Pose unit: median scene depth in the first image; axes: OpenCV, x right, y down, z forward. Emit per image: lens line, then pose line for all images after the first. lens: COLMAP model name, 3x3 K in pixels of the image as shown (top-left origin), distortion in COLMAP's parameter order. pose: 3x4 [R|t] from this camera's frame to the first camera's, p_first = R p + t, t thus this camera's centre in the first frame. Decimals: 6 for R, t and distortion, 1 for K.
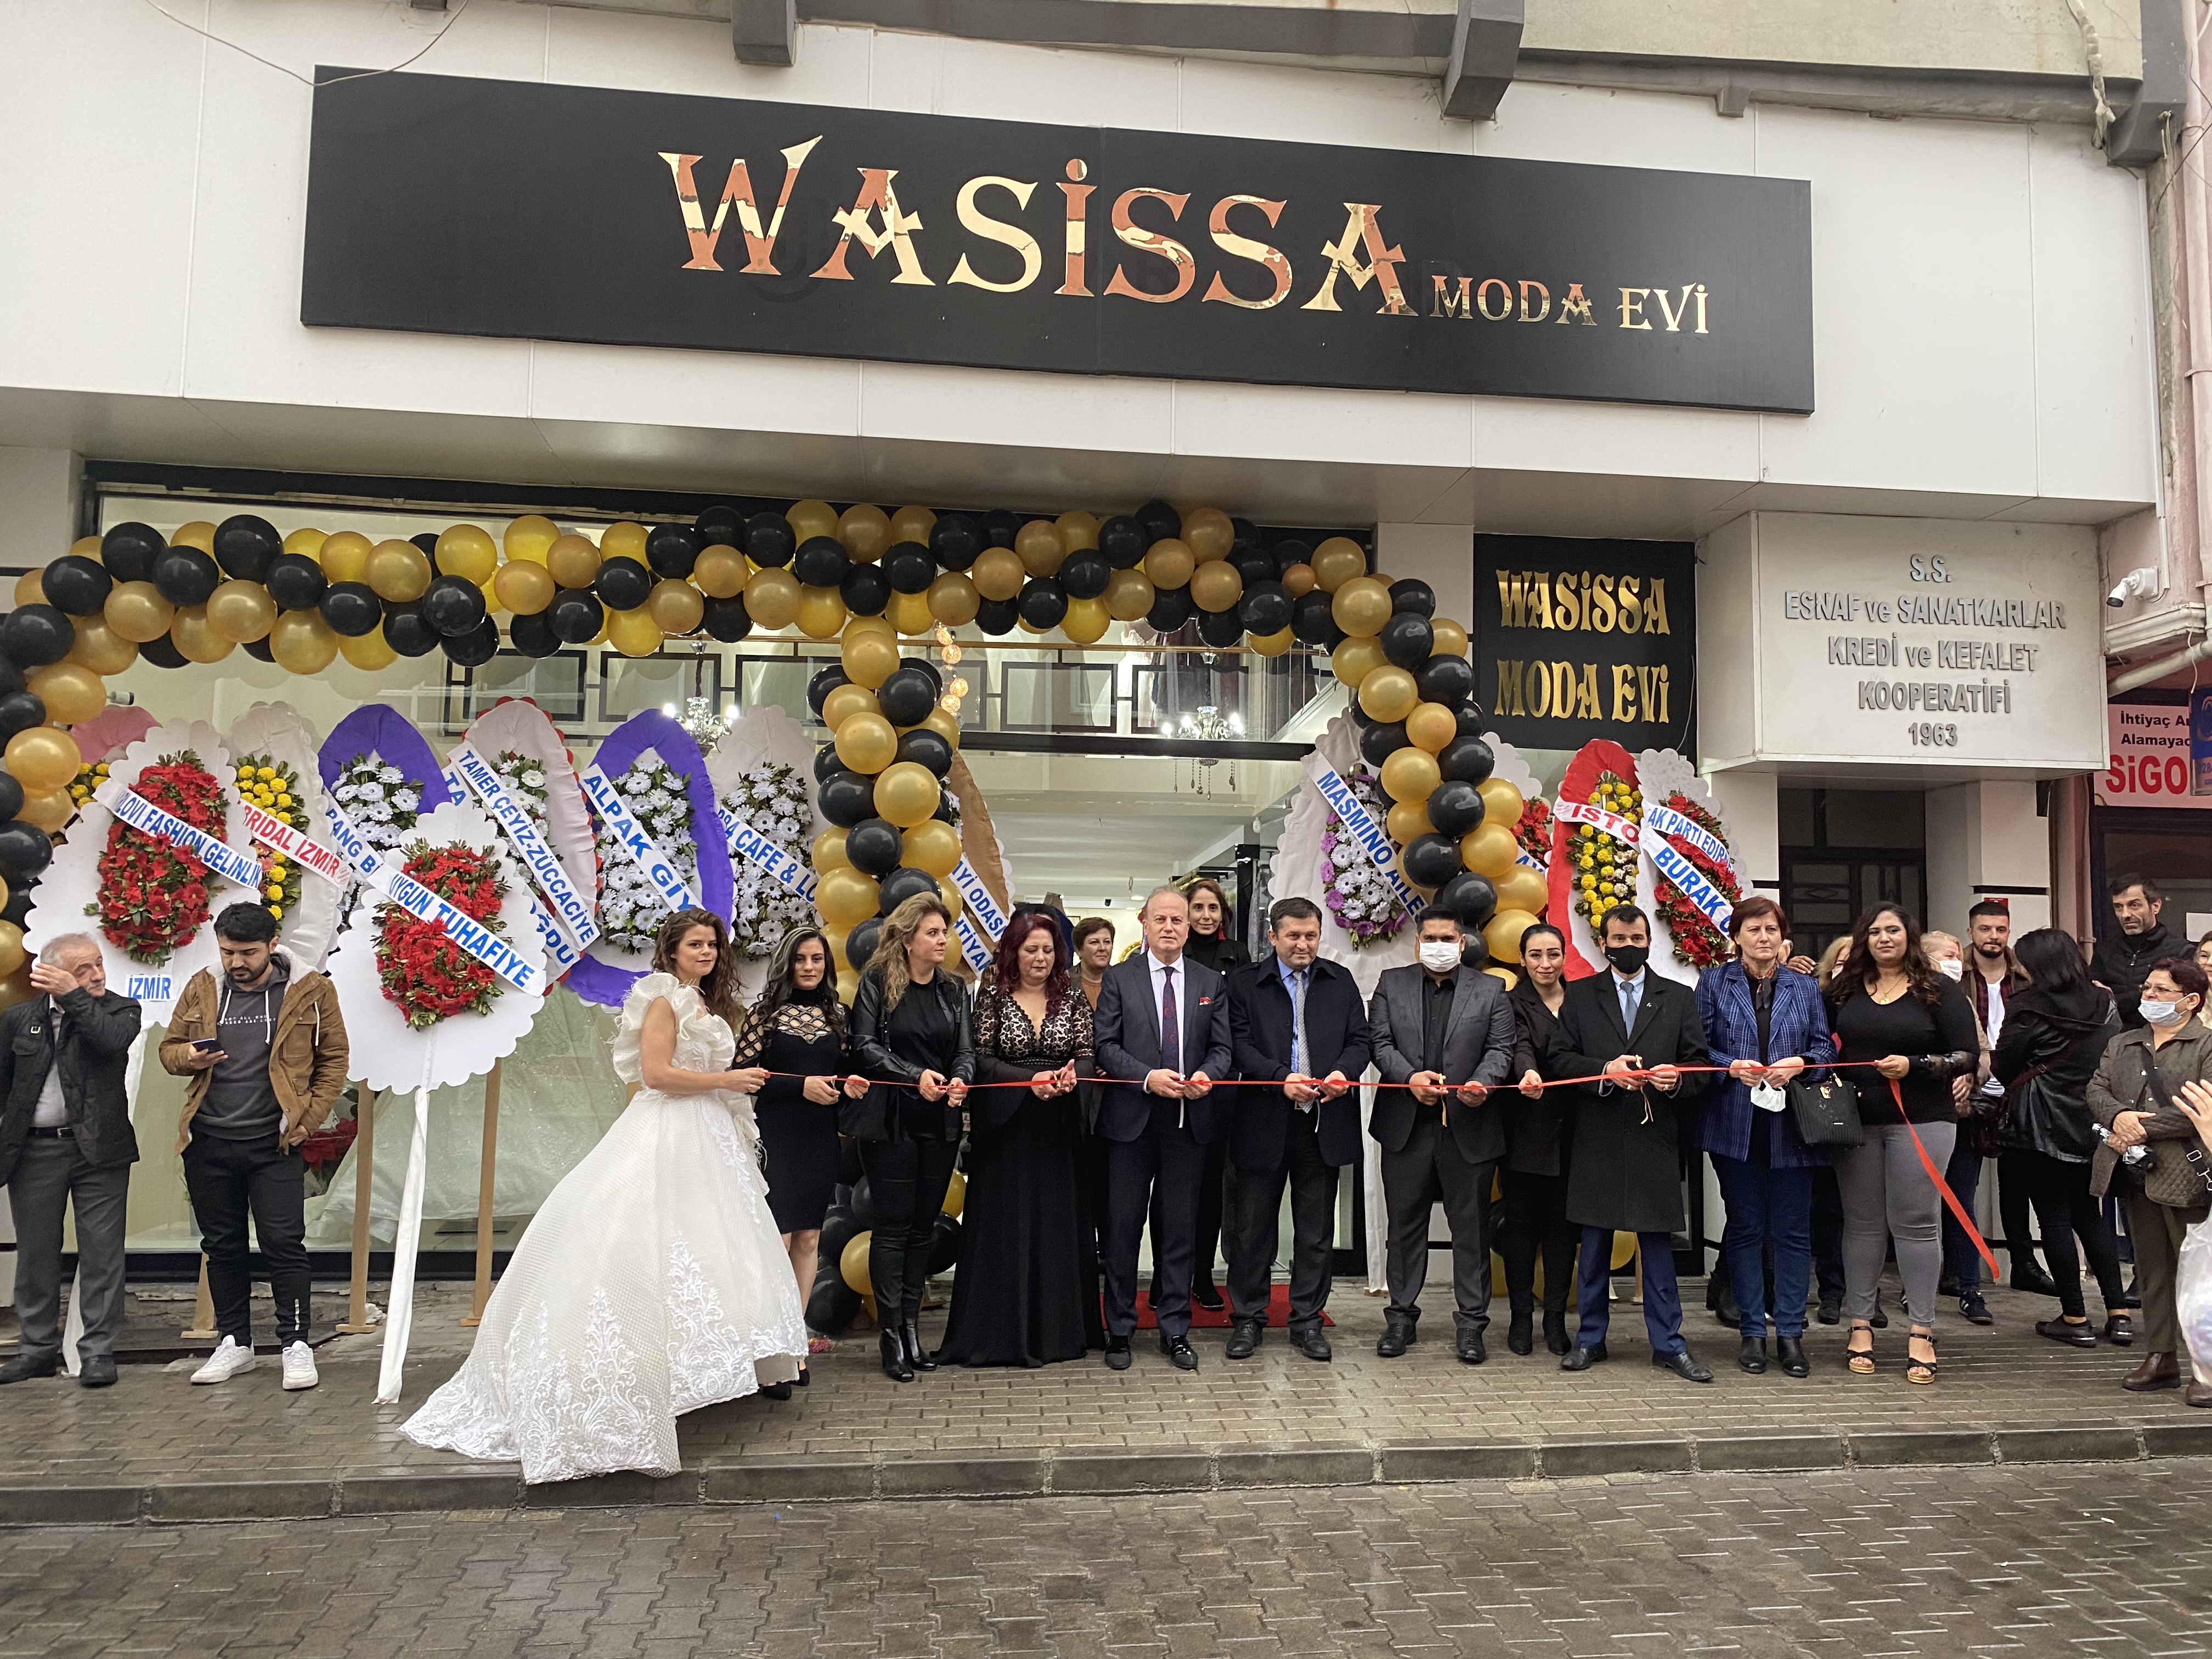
lens RADIAL K [[1931.6, 0, 1106.0], [0, 1931.6, 829.5], [0, 0, 1]] dist [0.003038, 0.007828]
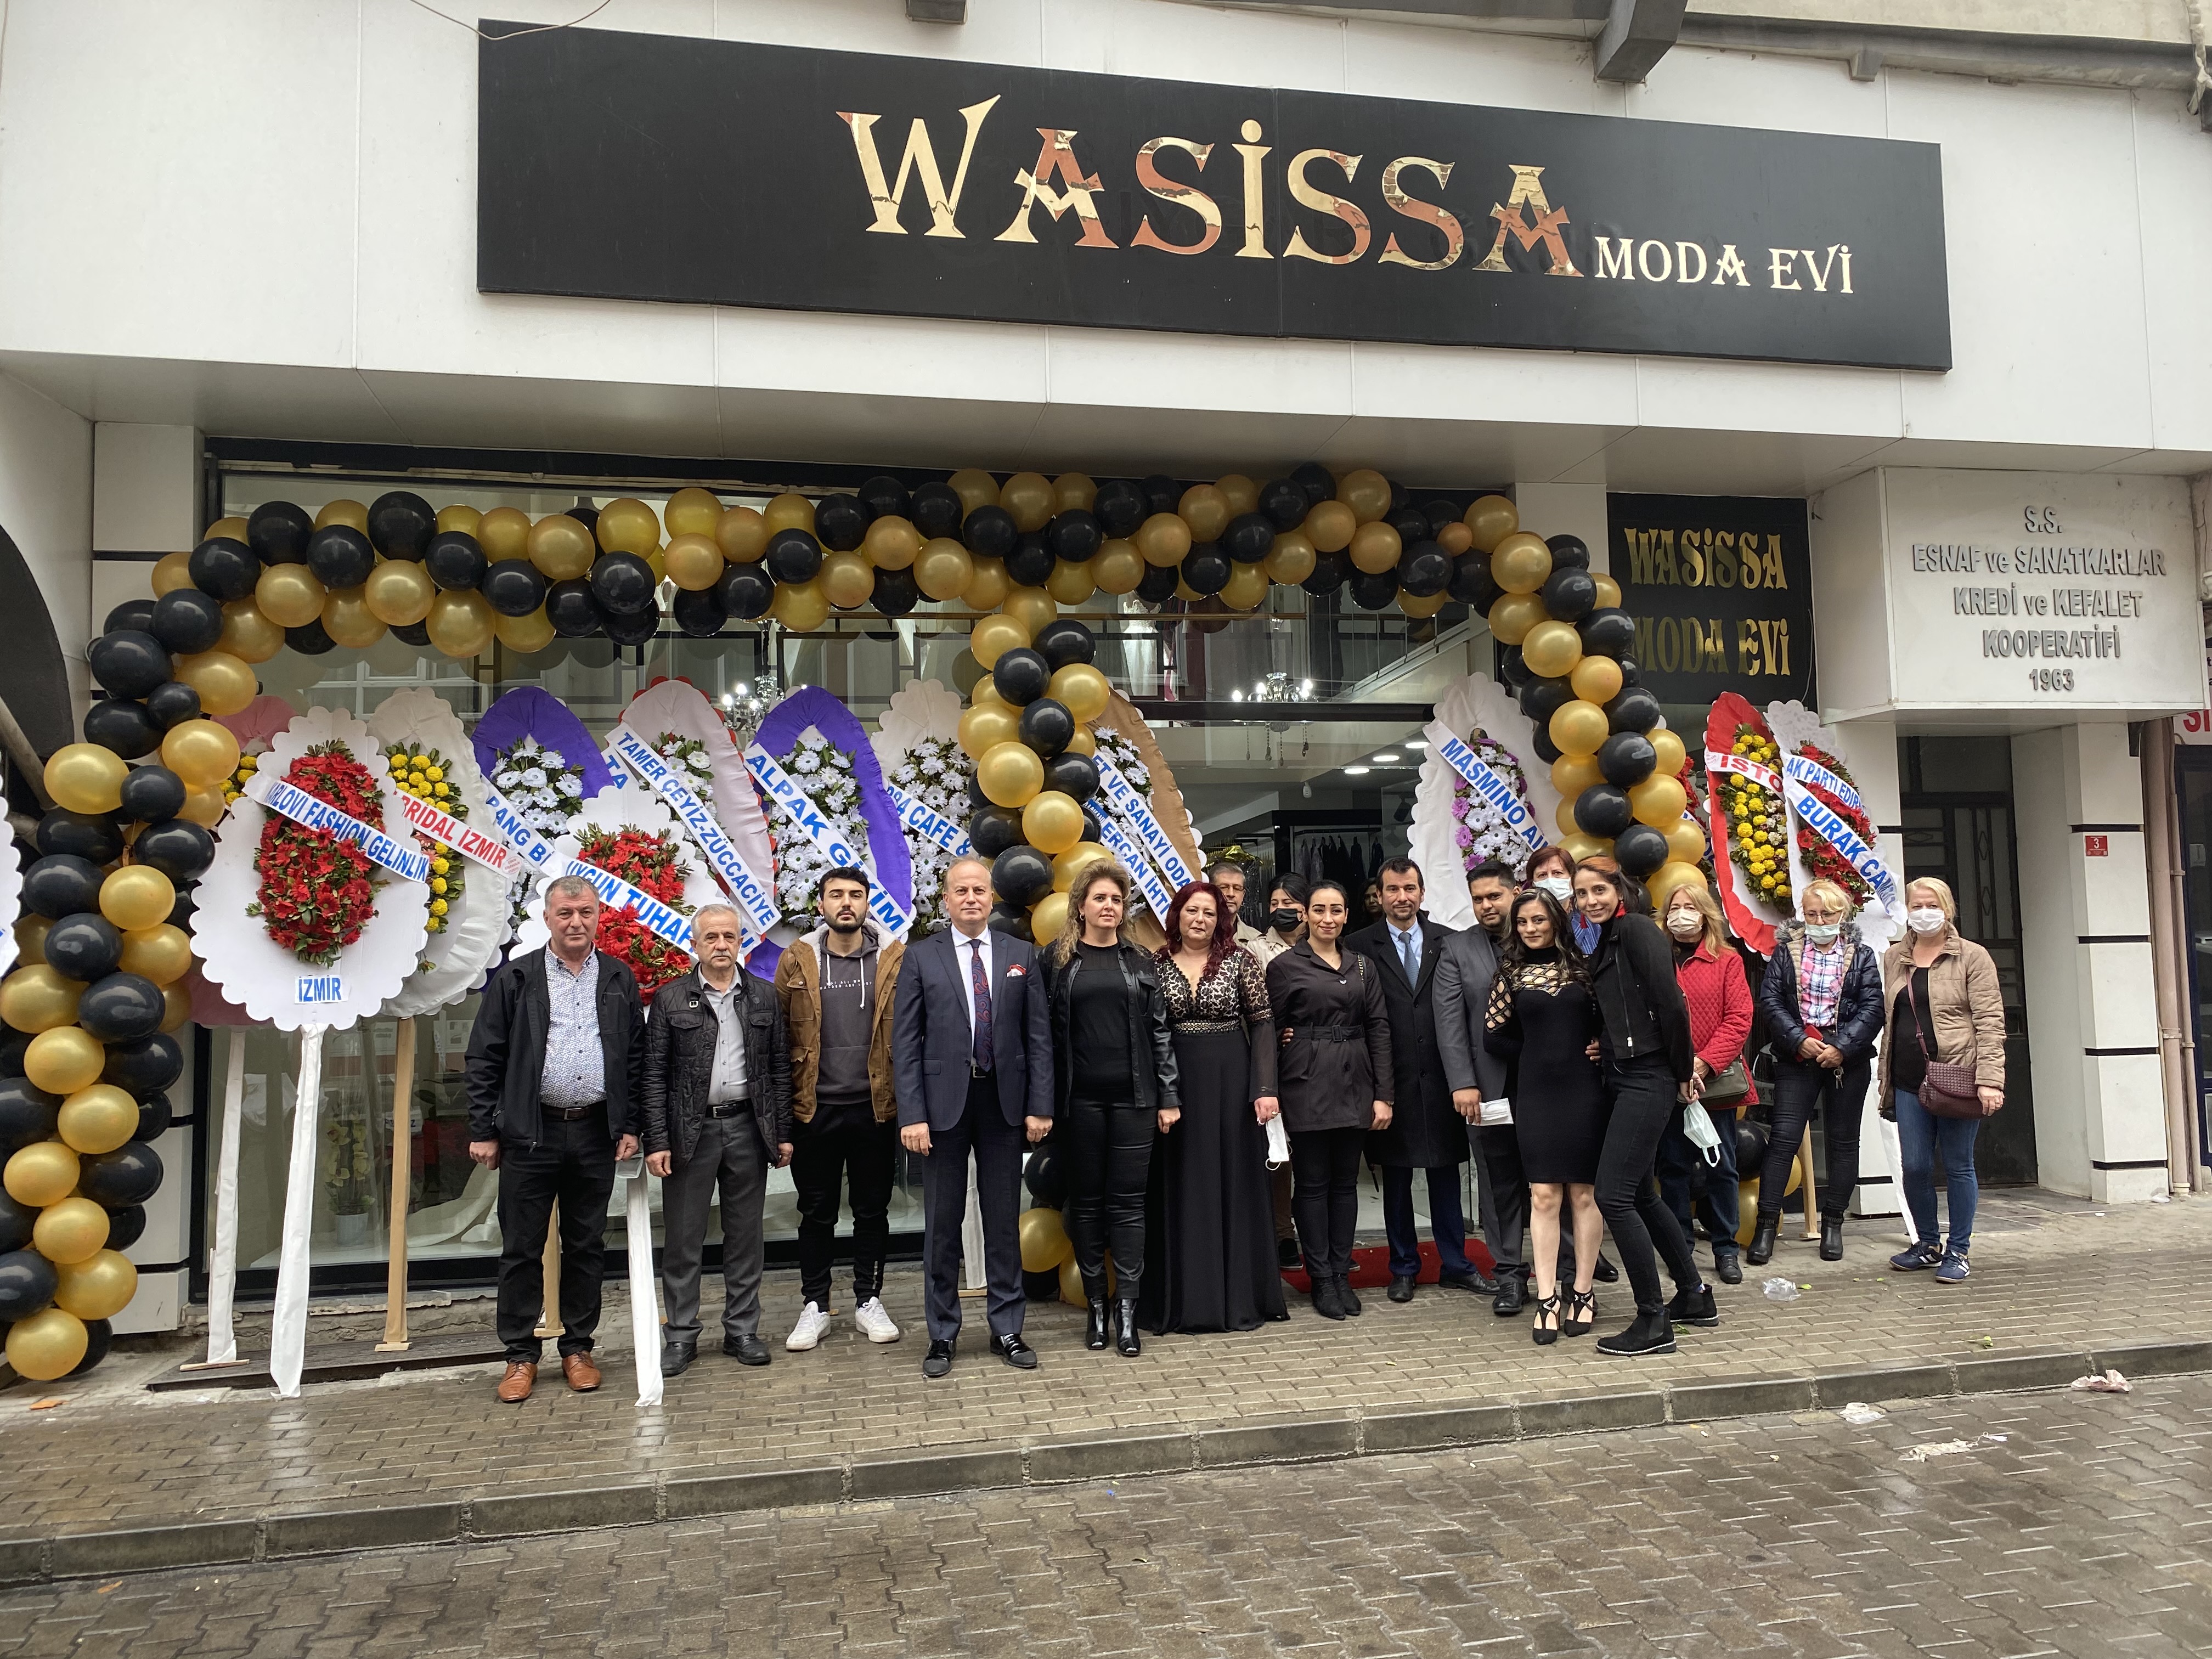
lens RADIAL K [[1929.9, 0, 1106.0], [0, 1929.9, 829.5], [0, 0, 1]] dist [0.004114, -0.003566]
pose [[0.995027, -0.031502, 0.094489, -0.189268], [0.030284, 0.999439, 0.014305, 0.001123], [-0.094886, -0.011373, 0.995423, 0.013997]]
